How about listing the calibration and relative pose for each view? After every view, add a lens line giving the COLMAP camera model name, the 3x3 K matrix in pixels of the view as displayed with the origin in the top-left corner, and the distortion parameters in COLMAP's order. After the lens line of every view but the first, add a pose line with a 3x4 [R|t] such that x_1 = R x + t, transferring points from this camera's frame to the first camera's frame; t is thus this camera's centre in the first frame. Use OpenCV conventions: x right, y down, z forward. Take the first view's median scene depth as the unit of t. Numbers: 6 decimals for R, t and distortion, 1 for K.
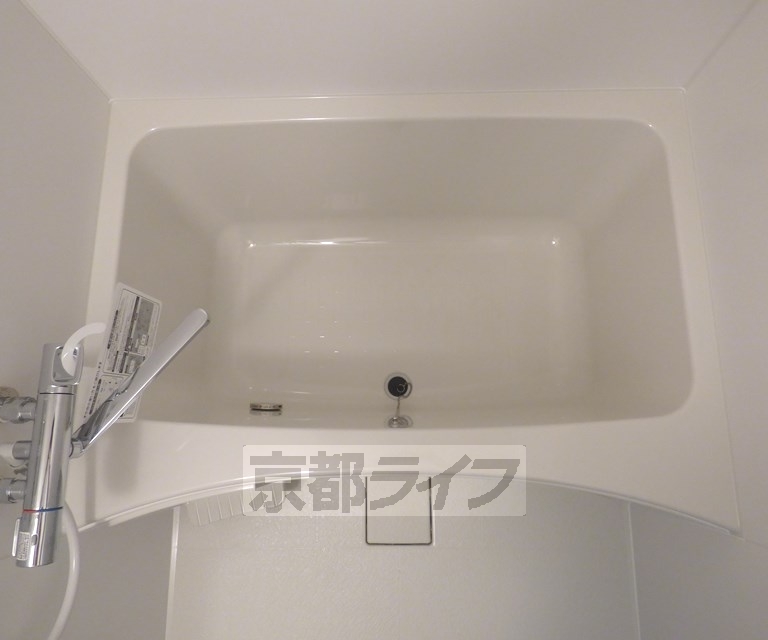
lens RADIAL K [[517.8, 0, 385.0], [0, 517.8, 318.7], [0, 0, 1]] dist [-0.018033, -0.001324]
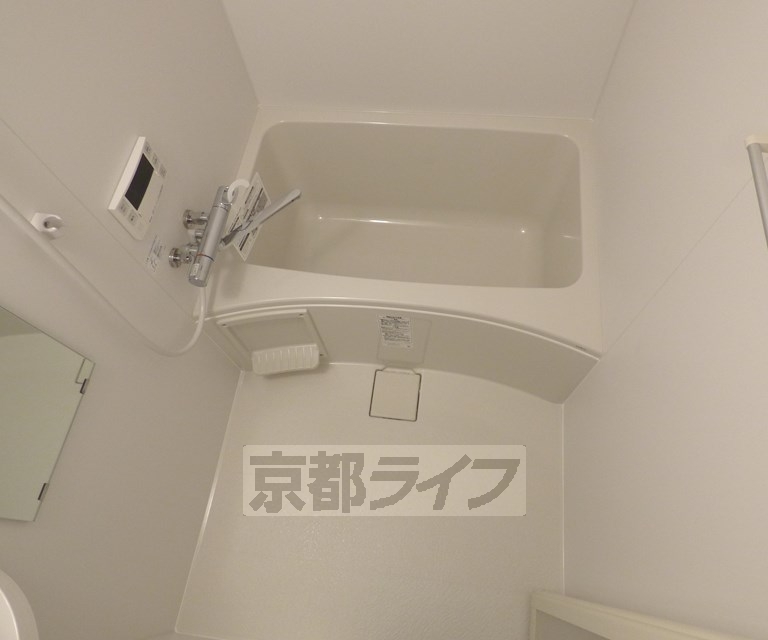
lens RADIAL K [[517.8, 0, 383.4], [0, 517.8, 321.1], [0, 0, 1]] dist [-0.018033, -0.001324]
pose [[0.989047, 0.106871, -0.101811, 0.167266], [-0.126519, 0.969086, -0.211816, 0.698662], [0.076026, 0.222377, 0.971992, -0.595685]]
